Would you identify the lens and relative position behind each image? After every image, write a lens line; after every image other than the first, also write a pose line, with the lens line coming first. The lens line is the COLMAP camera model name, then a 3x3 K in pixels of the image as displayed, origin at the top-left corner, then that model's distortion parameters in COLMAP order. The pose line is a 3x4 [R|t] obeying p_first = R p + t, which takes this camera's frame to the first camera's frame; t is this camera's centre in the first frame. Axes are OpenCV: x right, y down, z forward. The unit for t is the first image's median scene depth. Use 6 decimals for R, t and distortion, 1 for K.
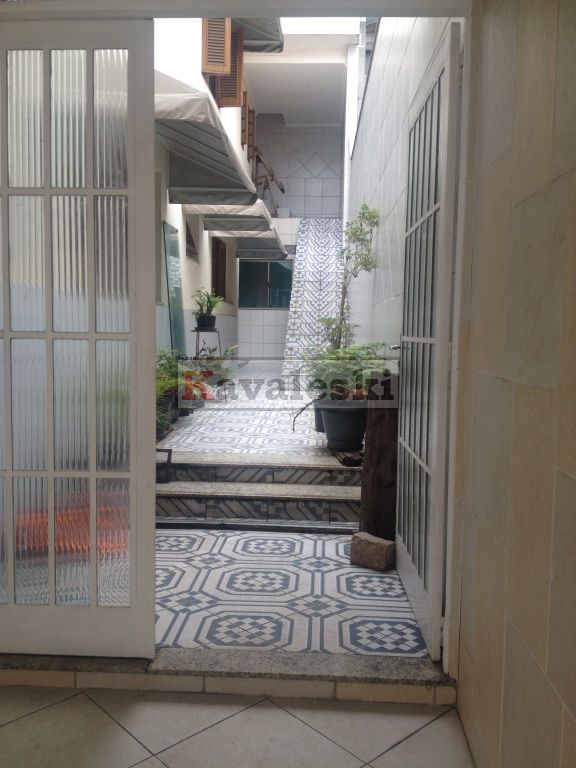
lens RADIAL K [[701.1, 0, 286.1], [0, 701.1, 376.5], [0, 0, 1]] dist [0.000743, 0.000000]
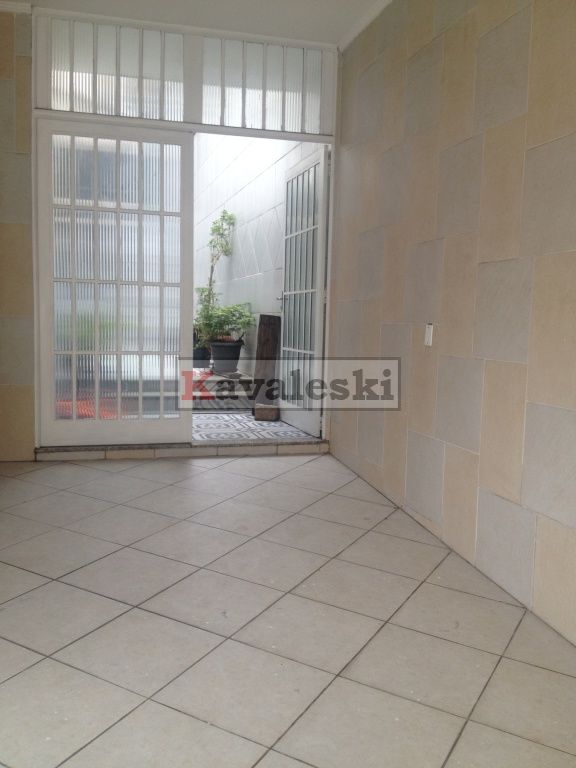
lens RADIAL K [[701.1, 0, 288.0], [0, 701.1, 383.4], [0, 0, 1]] dist [0.000743, 0.000000]
pose [[0.948121, -0.027855, 0.316687, -0.430091], [0.018209, 0.999277, 0.033377, 0.125079], [-0.317388, -0.025879, 0.947943, -0.792107]]
